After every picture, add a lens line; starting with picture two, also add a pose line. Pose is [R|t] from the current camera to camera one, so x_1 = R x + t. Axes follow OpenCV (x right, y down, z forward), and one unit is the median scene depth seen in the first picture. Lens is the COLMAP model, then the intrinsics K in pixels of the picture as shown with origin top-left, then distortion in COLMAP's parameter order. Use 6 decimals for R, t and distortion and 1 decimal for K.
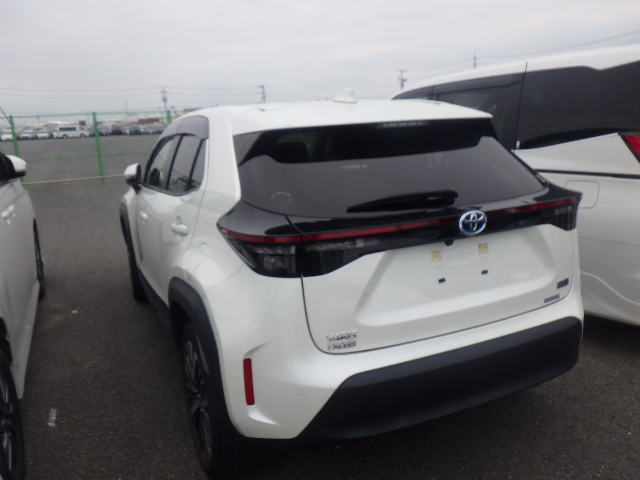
lens RADIAL K [[532.3, 0, 320.0], [0, 532.3, 240.0], [0, 0, 1]] dist [0.002962, 0.010318]
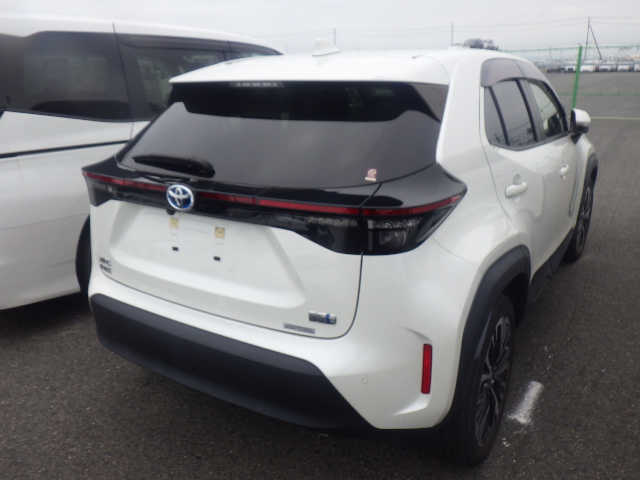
lens RADIAL K [[532.3, 0, 320.0], [0, 532.3, 240.0], [0, 0, 1]] dist [0.002962, 0.010318]
pose [[0.532138, 0.293949, -0.793992, 1.002651], [-0.196188, 0.955082, 0.222101, -0.184264], [0.823614, 0.037583, 0.565905, 0.576634]]
